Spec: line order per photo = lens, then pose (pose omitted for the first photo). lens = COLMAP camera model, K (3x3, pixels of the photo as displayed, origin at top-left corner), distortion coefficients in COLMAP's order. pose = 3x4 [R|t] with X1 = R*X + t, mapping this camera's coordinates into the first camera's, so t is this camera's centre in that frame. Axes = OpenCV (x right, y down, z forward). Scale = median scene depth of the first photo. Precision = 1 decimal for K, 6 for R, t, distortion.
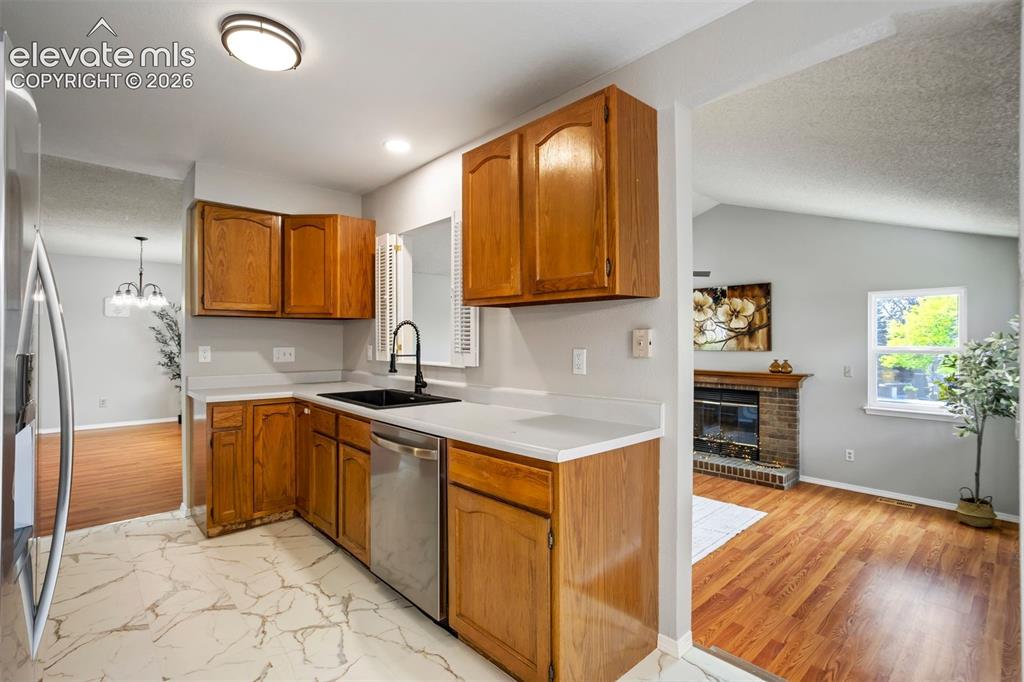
lens RADIAL K [[476.1, 0, 510.5], [0, 476.1, 343.5], [0, 0, 1]] dist [-0.034943, 0.018505]
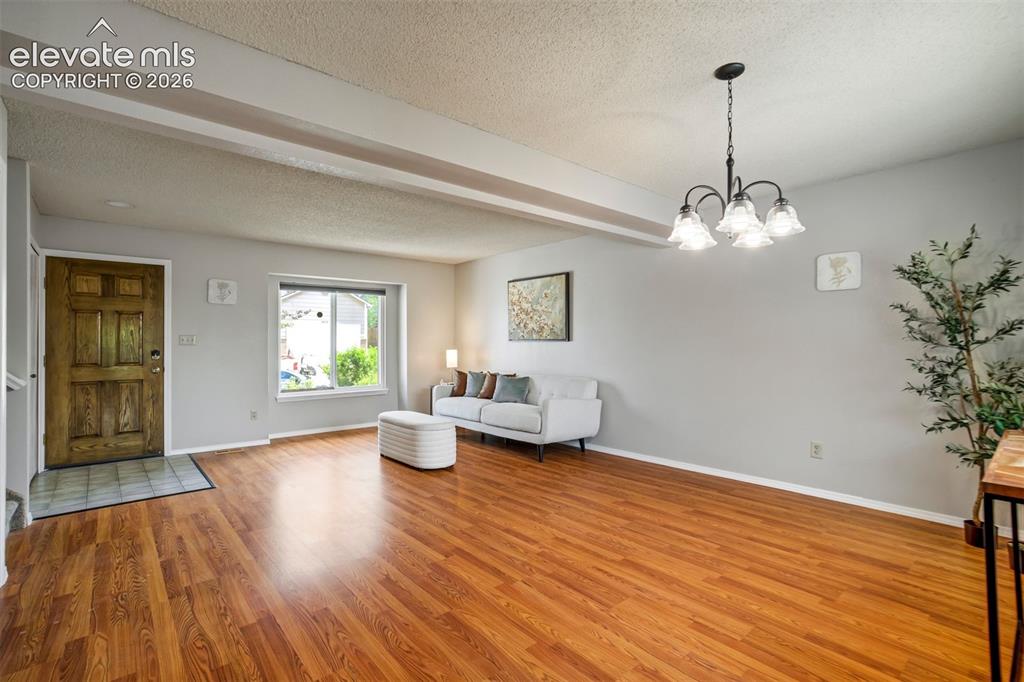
lens RADIAL K [[476.1, 0, 512.5], [0, 476.1, 345.0], [0, 0, 1]] dist [-0.034943, 0.018505]
pose [[-0.033171, 0.004197, -0.999441, -0.623559], [-0.003199, 0.999986, 0.004305, 0.006512], [0.999445, 0.003340, -0.033157, 1.325339]]
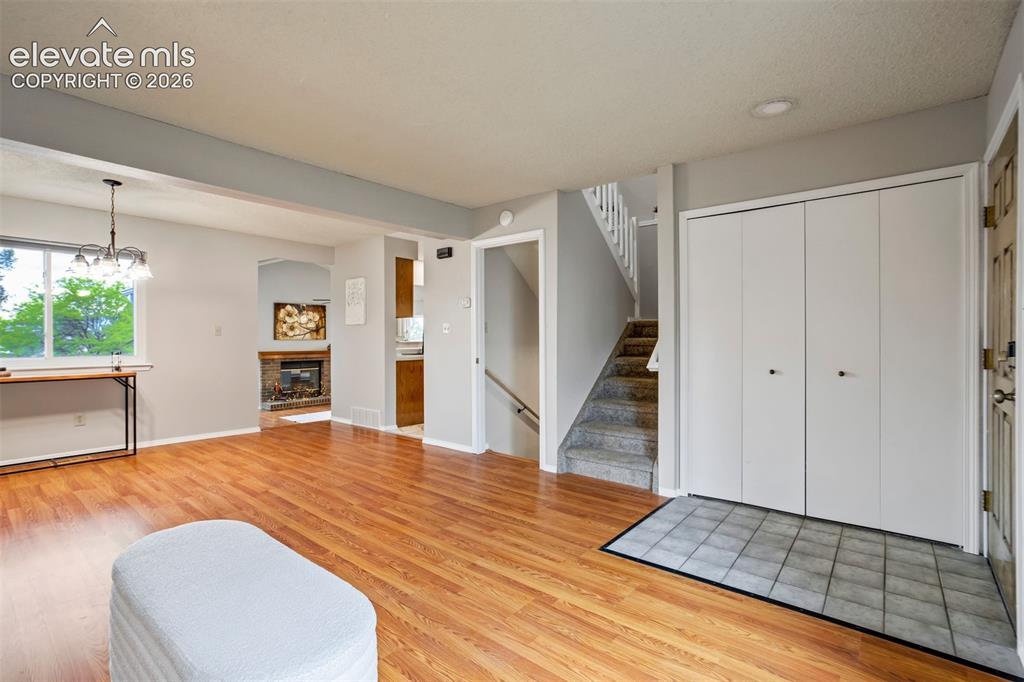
lens RADIAL K [[476.1, 0, 511.4], [0, 476.1, 338.7], [0, 0, 1]] dist [-0.034943, 0.018505]
pose [[-0.133081, -0.000089, 0.991105, -2.488692], [0.007362, 0.999972, 0.001079, 0.024534], [-0.991078, 0.007440, -0.133076, 0.795854]]
